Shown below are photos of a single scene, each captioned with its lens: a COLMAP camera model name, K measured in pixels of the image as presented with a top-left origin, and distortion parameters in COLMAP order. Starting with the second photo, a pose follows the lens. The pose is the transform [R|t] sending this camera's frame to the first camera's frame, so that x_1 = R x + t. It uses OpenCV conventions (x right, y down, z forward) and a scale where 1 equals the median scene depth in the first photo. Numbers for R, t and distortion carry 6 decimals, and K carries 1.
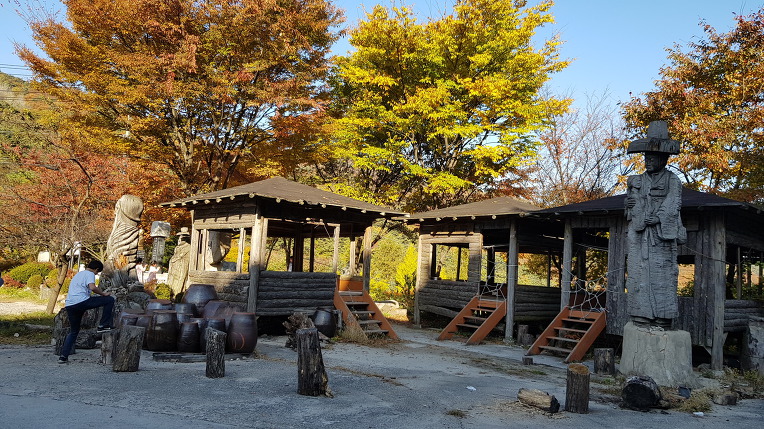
lens RADIAL K [[598.5, 0, 382.2], [0, 598.5, 215.7], [0, 0, 1]] dist [0.055205, -0.015264]
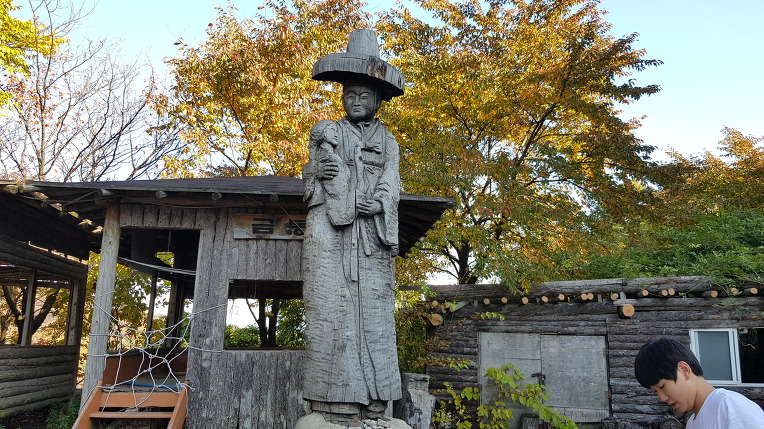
lens RADIAL K [[598.5, 0, 382.5], [0, 598.5, 214.3], [0, 0, 1]] dist [0.055205, -0.015264]
pose [[0.580533, 0.118268, 0.805601, 0.040855], [-0.060055, 0.992919, -0.102491, 0.064716], [-0.812019, 0.011119, 0.583526, 0.679548]]
